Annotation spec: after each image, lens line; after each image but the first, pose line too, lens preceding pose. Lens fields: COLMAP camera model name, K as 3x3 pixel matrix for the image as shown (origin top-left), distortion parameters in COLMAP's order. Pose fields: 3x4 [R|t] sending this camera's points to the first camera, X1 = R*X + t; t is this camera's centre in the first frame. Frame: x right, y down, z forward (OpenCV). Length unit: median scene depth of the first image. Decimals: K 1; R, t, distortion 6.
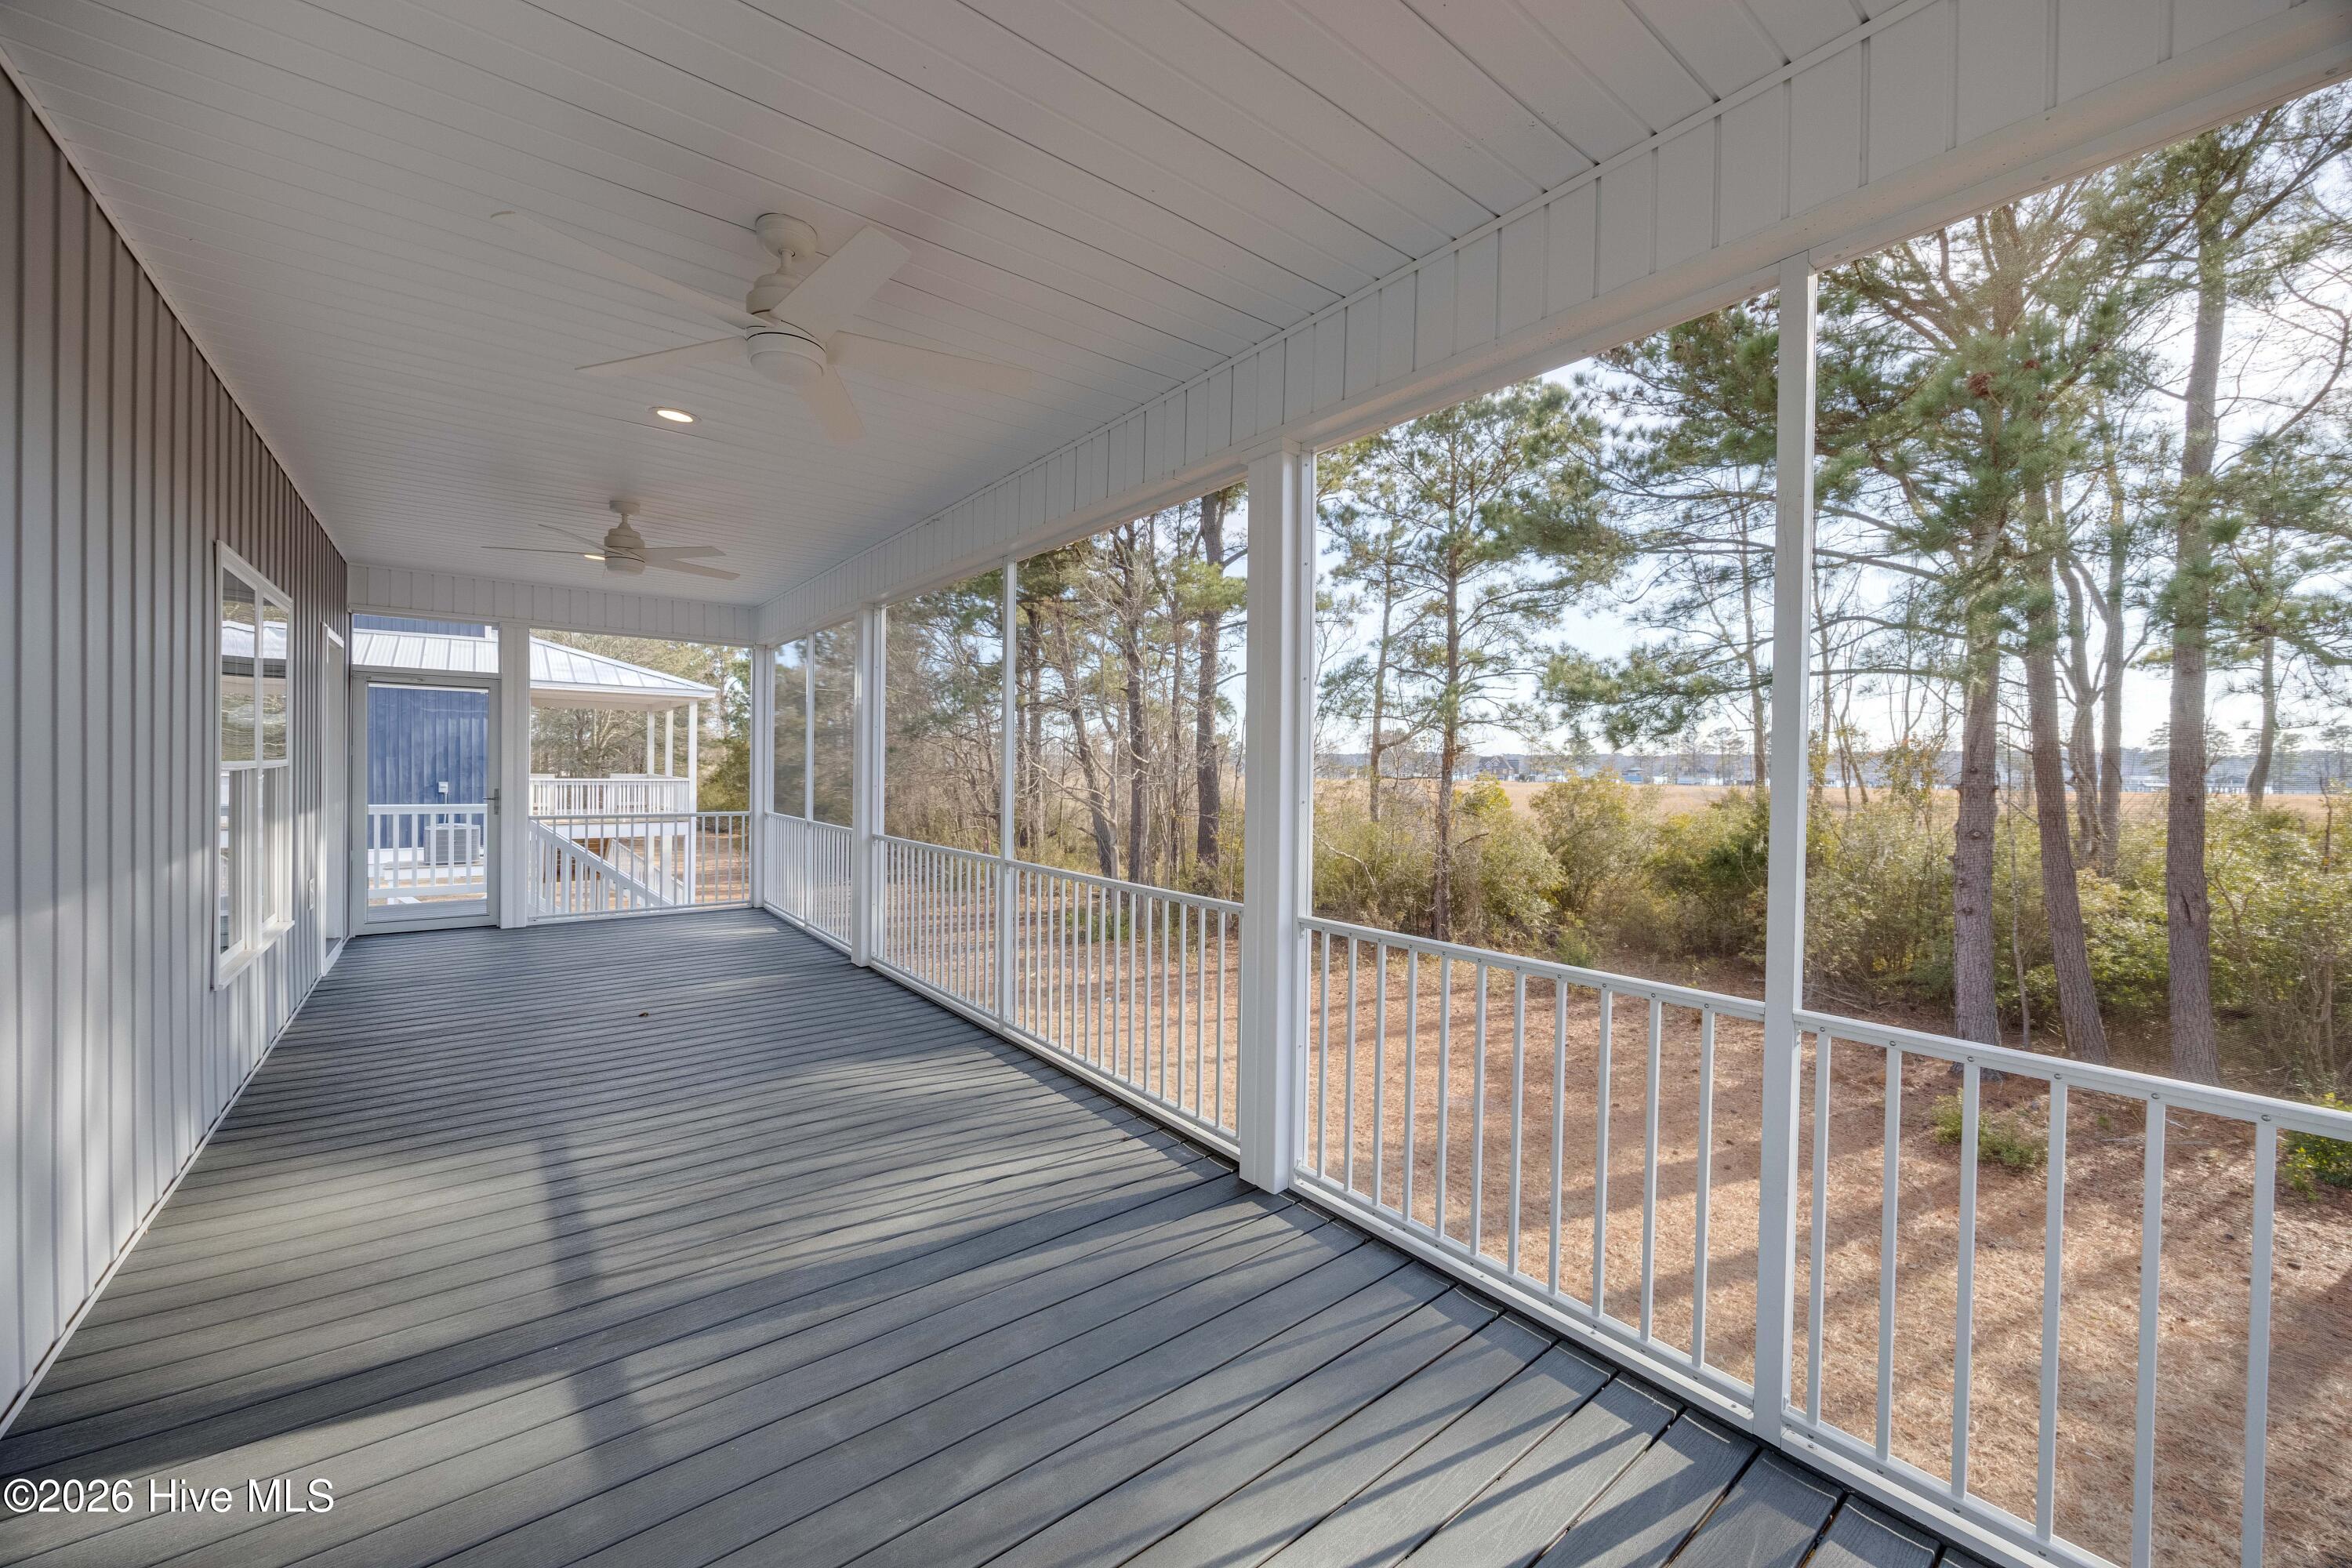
lens RADIAL K [[1115.1, 0, 1176.0], [0, 1115.1, 784.0], [0, 0, 1]] dist [0.000044, 0.000021]
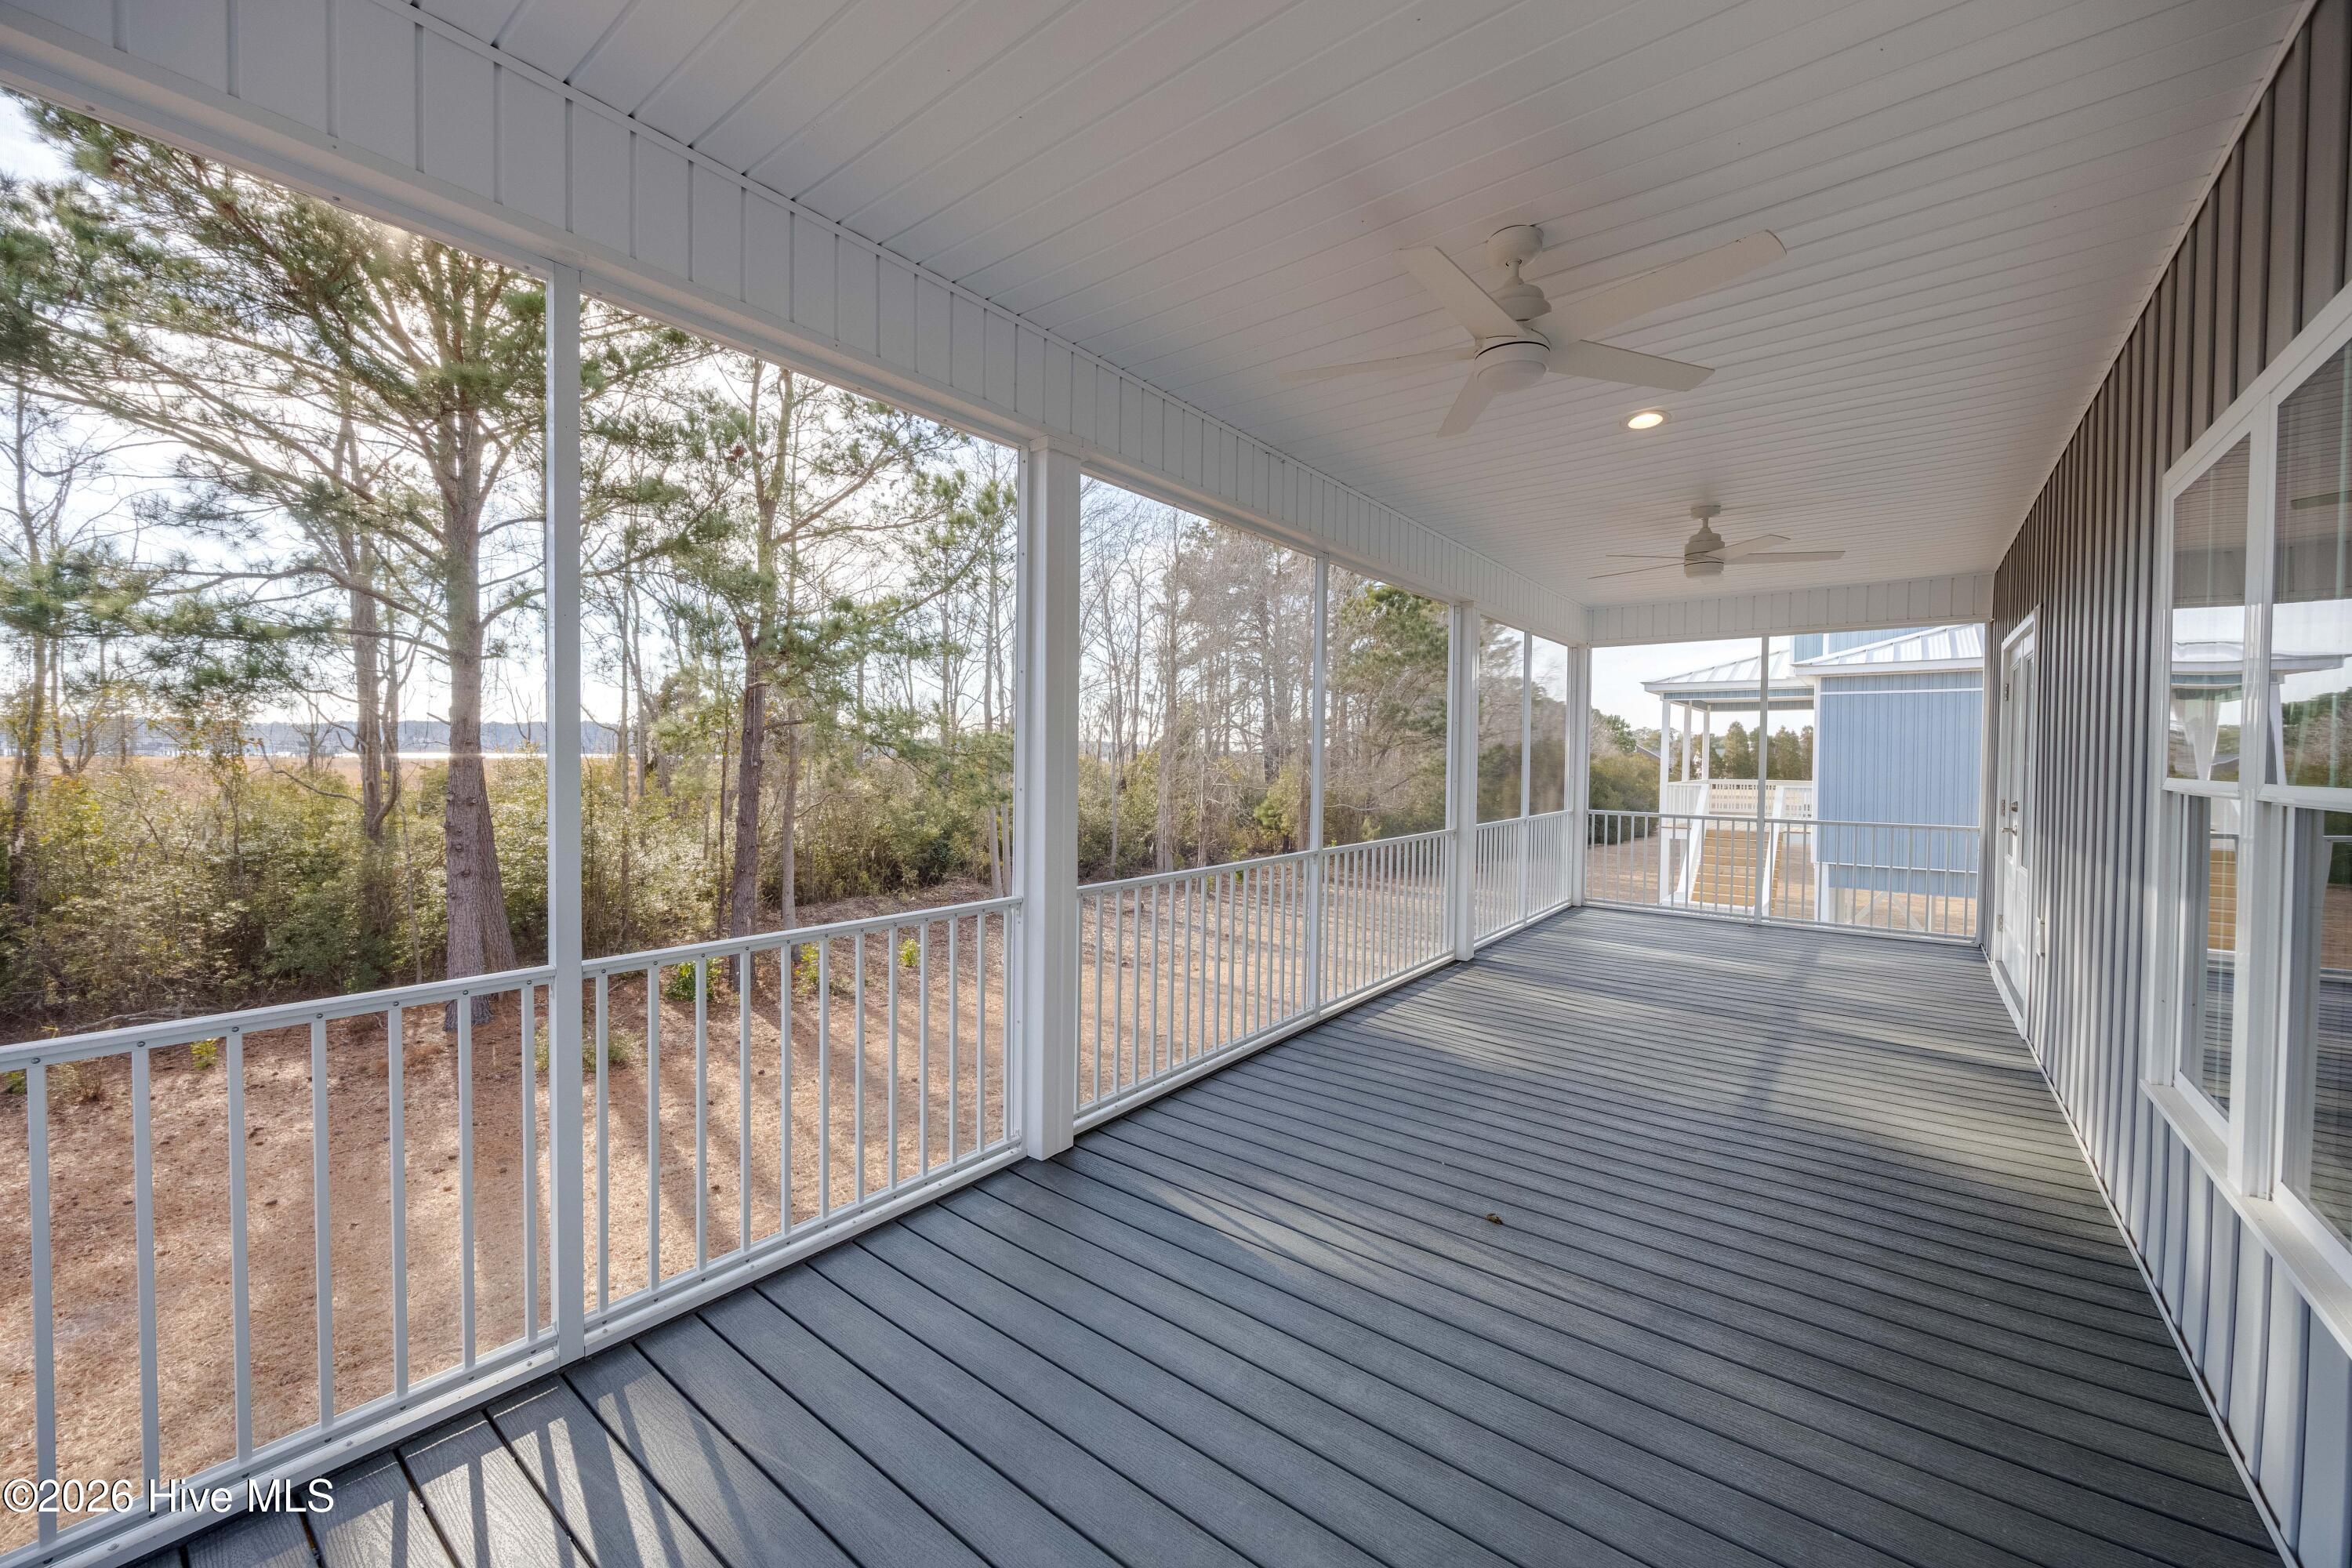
lens RADIAL K [[902.7, 0, 1173.2], [0, 902.7, 761.0], [0, 0, 1]] dist [-0.000522, 0.000036]
pose [[-0.331964, -0.027134, 0.942902, -1.066801], [-0.010751, 0.999630, 0.024982, -0.059023], [-0.943231, -0.001844, -0.332133, 1.619858]]
